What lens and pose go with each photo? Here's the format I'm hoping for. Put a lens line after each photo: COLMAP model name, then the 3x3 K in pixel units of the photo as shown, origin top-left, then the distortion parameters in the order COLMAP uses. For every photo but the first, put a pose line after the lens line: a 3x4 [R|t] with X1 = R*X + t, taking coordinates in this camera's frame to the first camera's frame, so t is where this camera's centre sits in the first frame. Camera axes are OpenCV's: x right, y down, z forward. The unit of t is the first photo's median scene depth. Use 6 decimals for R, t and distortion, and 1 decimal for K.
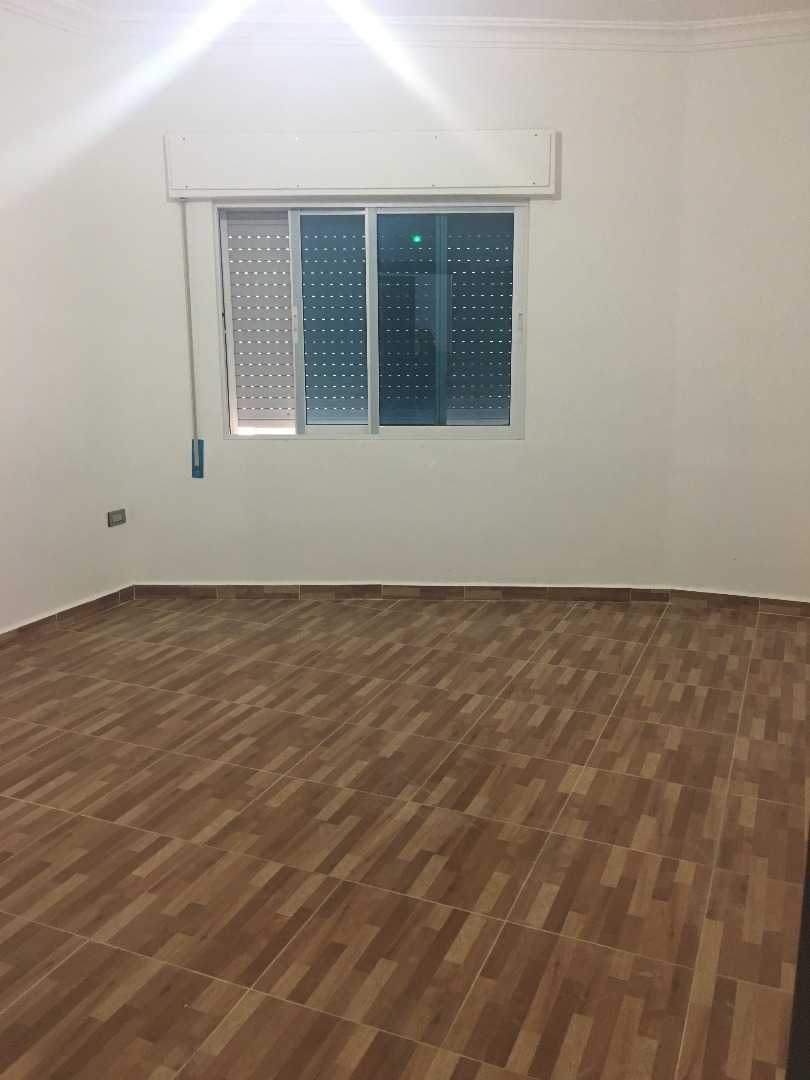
lens RADIAL K [[919.3, 0, 410.7], [0, 919.3, 537.4], [0, 0, 1]] dist [0.101993, -0.147034]
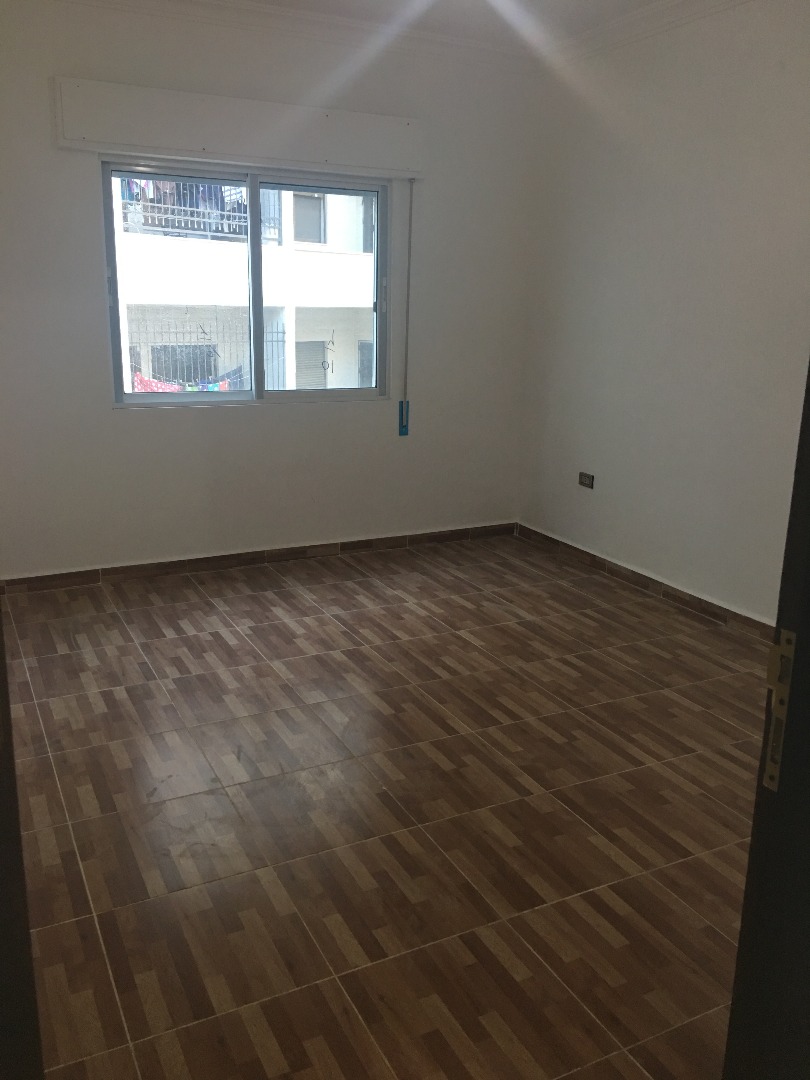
lens RADIAL K [[919.3, 0, 410.7], [0, 919.3, 537.4], [0, 0, 1]] dist [0.101993, -0.147034]
pose [[-0.645542, 0.186941, -0.740492, 0.707249], [-0.173439, 0.908363, 0.380521, -0.369051], [0.743770, 0.374072, -0.553964, 1.573450]]
